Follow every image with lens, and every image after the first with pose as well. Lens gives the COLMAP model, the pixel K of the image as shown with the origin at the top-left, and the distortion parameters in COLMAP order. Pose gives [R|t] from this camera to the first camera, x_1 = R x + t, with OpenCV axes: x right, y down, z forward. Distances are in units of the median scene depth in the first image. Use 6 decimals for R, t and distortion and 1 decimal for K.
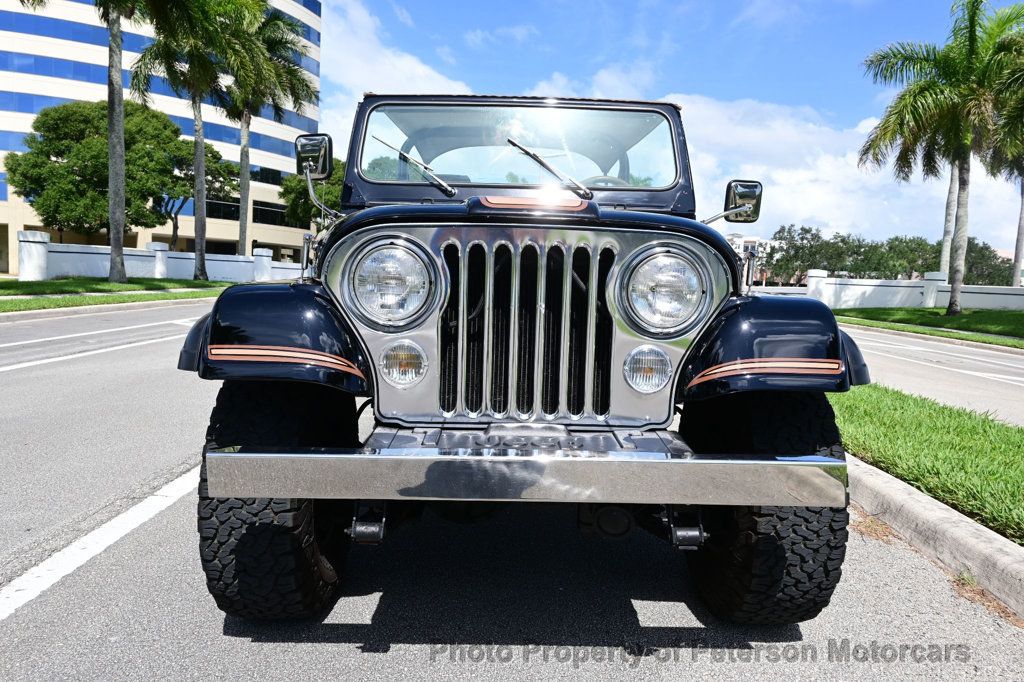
lens RADIAL K [[757.1, 0, 512.0], [0, 757.1, 341.0], [0, 0, 1]] dist [0.000533, -0.000233]
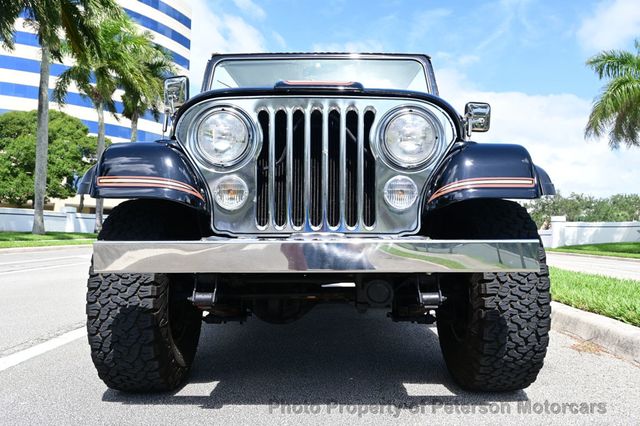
lens RADIAL K [[574.9, 0, 320.0], [0, 574.9, 213.0], [0, 0, 1]] dist [-0.001644, -0.004324]
pose [[0.999475, -0.023279, -0.022550, 0.045919], [0.019877, 0.989834, -0.140829, 0.207800], [0.025599, 0.140306, 0.989777, -0.070026]]
